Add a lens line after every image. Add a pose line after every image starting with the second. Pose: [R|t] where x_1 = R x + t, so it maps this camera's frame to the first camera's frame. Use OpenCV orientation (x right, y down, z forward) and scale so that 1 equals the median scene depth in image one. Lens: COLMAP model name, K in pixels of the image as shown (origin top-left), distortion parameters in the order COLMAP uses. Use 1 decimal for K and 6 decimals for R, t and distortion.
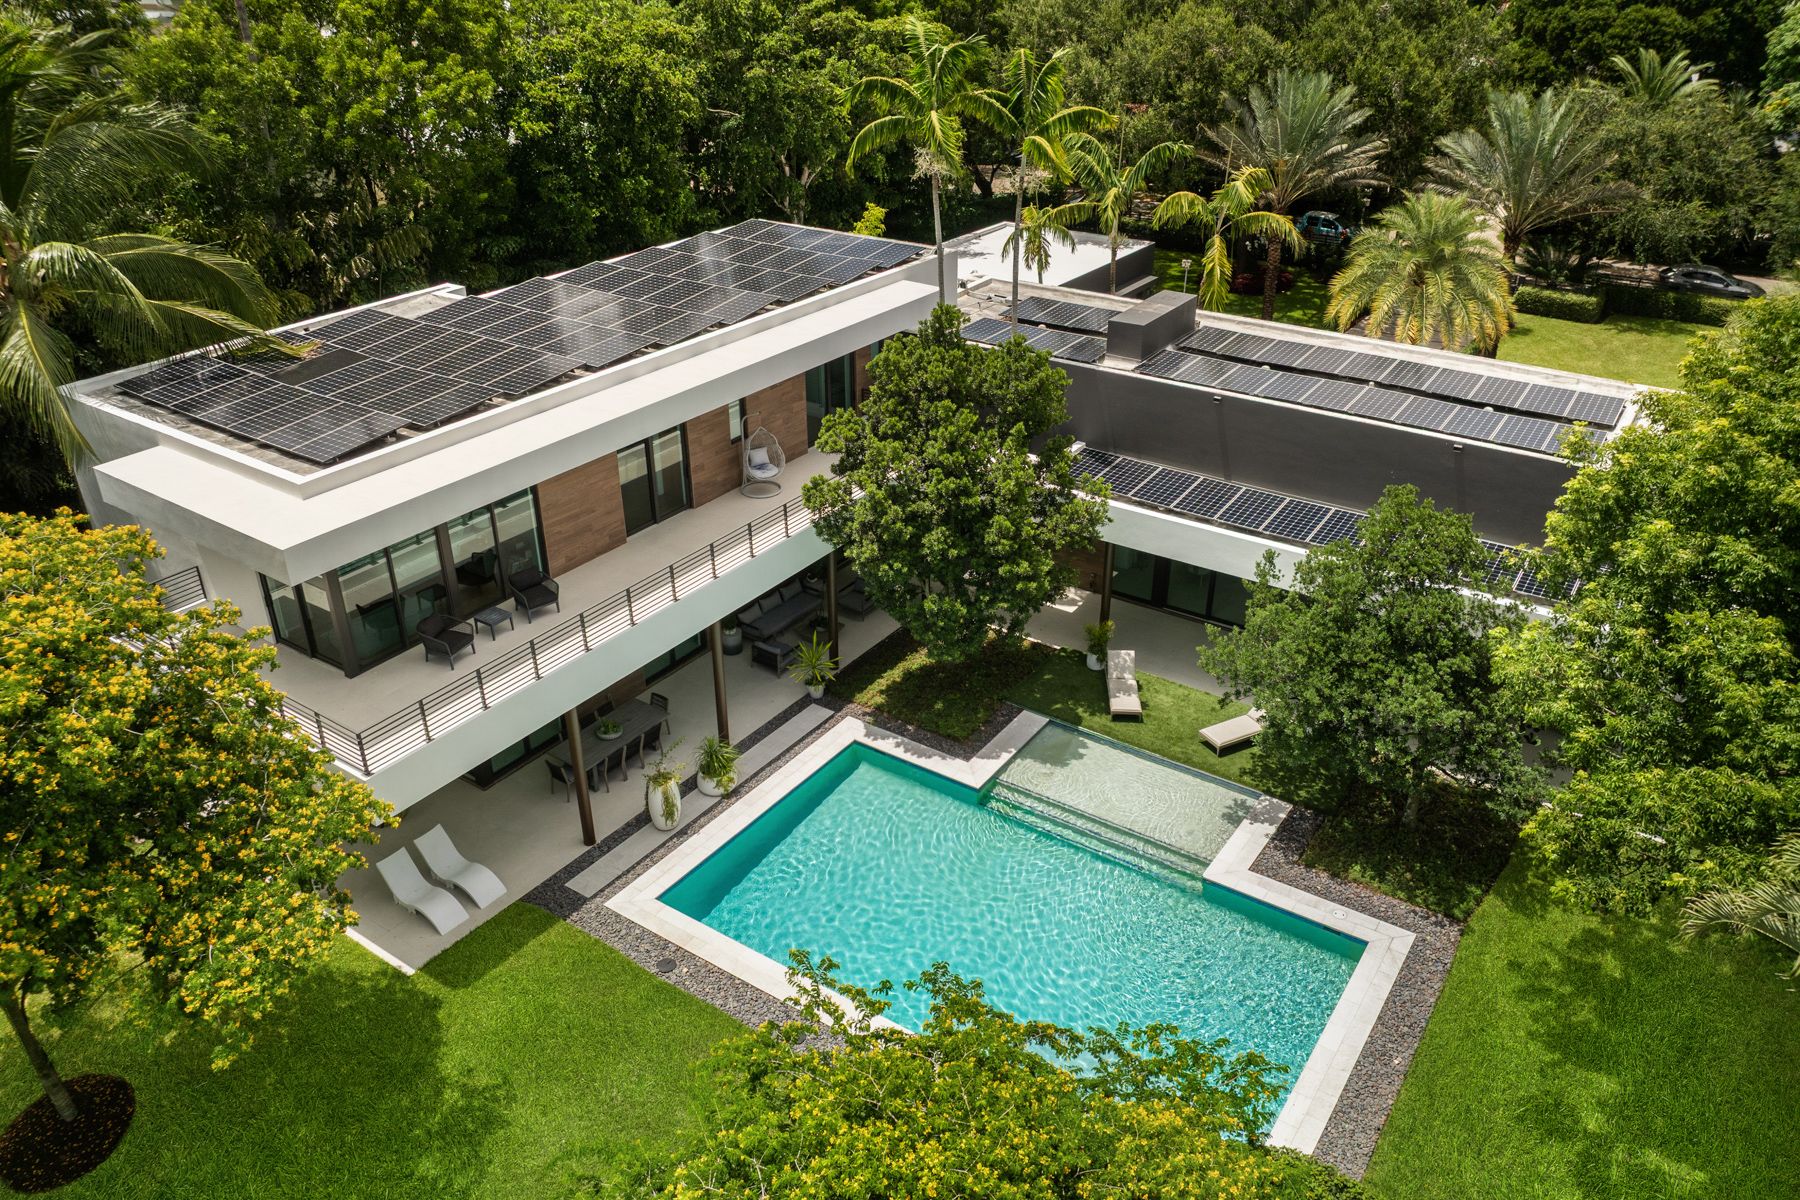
lens RADIAL K [[1197.6, 0, 891.7], [0, 1197.6, 624.1], [0, 0, 1]] dist [0.053131, -0.065205]
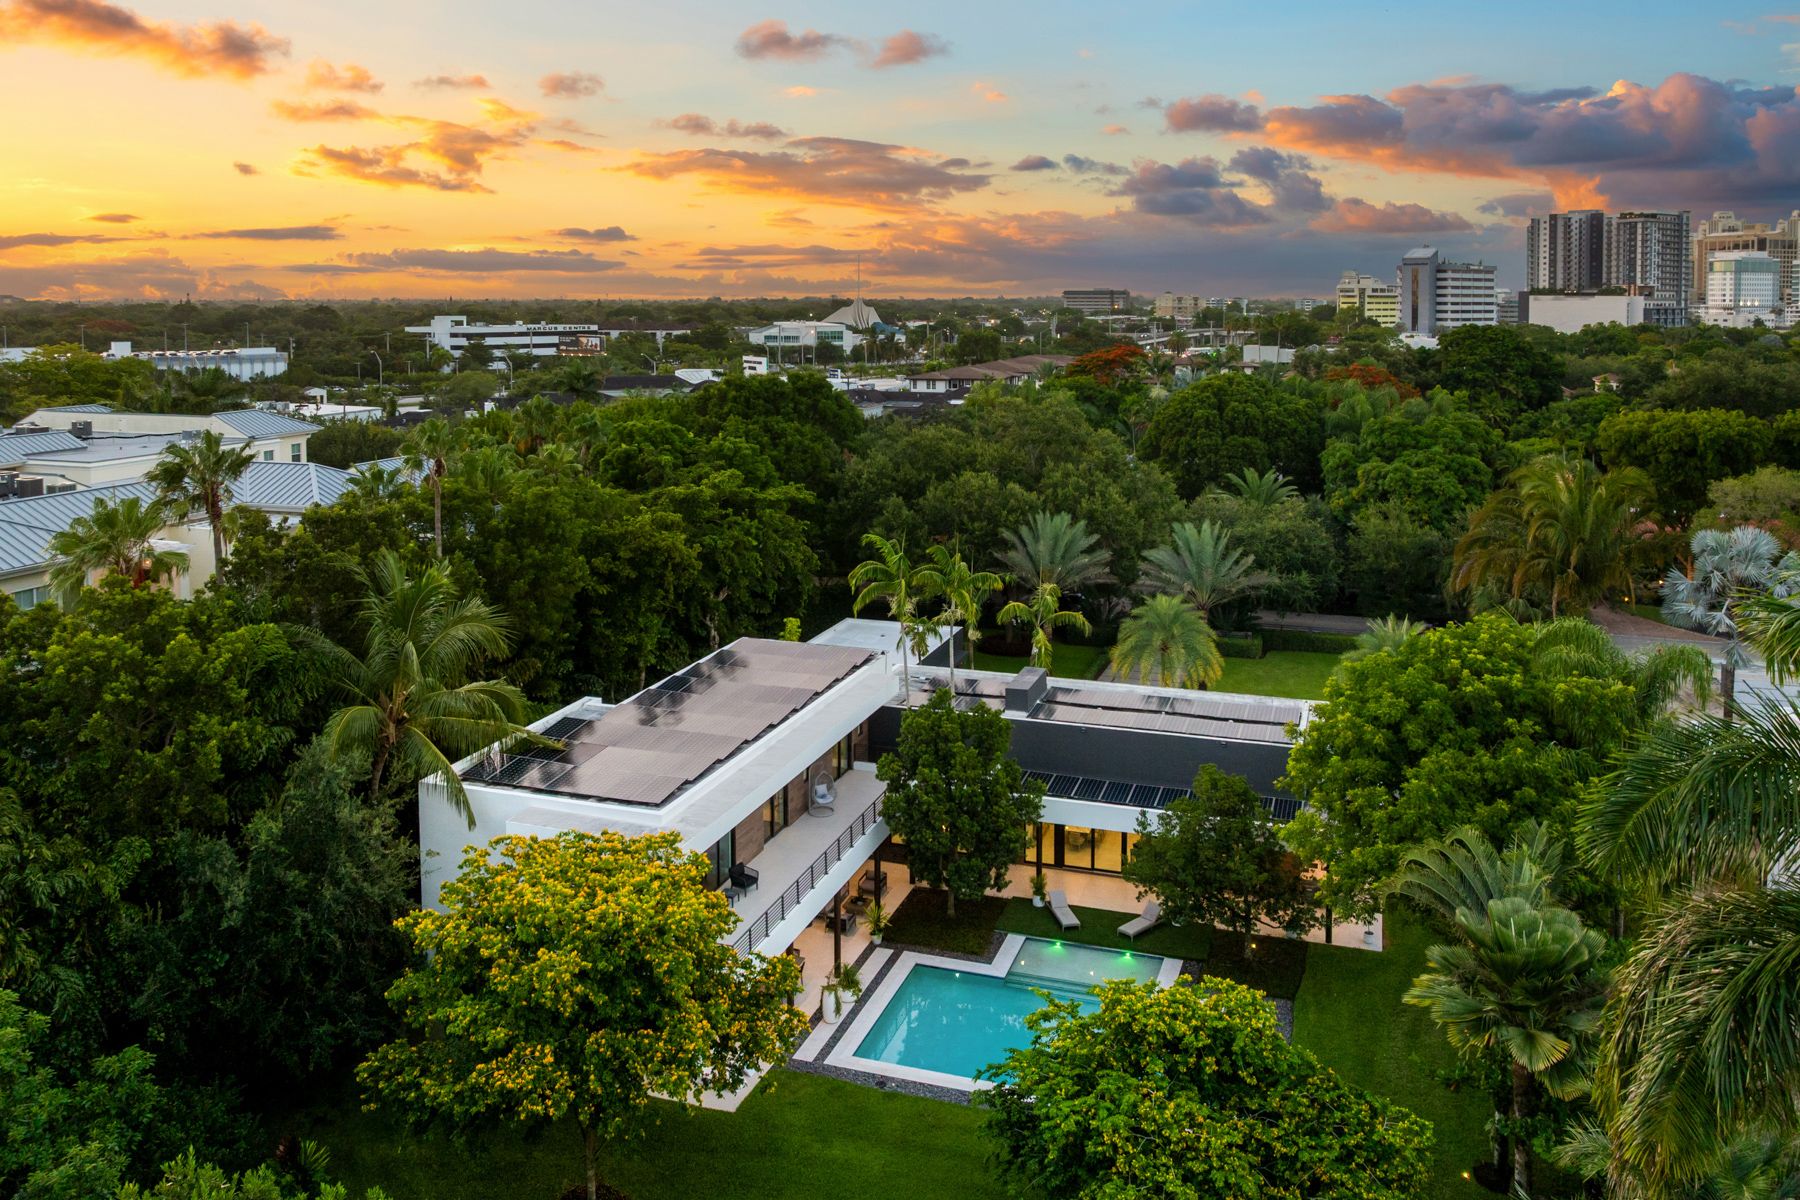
lens RADIAL K [[1310.0, 0, 900.0], [0, 1310.0, 600.0], [0, 0, 1]] dist [-0.001992, -0.000587]
pose [[0.962440, -0.061188, 0.264511, -0.428500], [0.138561, 0.948537, -0.284741, 0.119569], [-0.233476, 0.310697, 0.921388, -0.638841]]
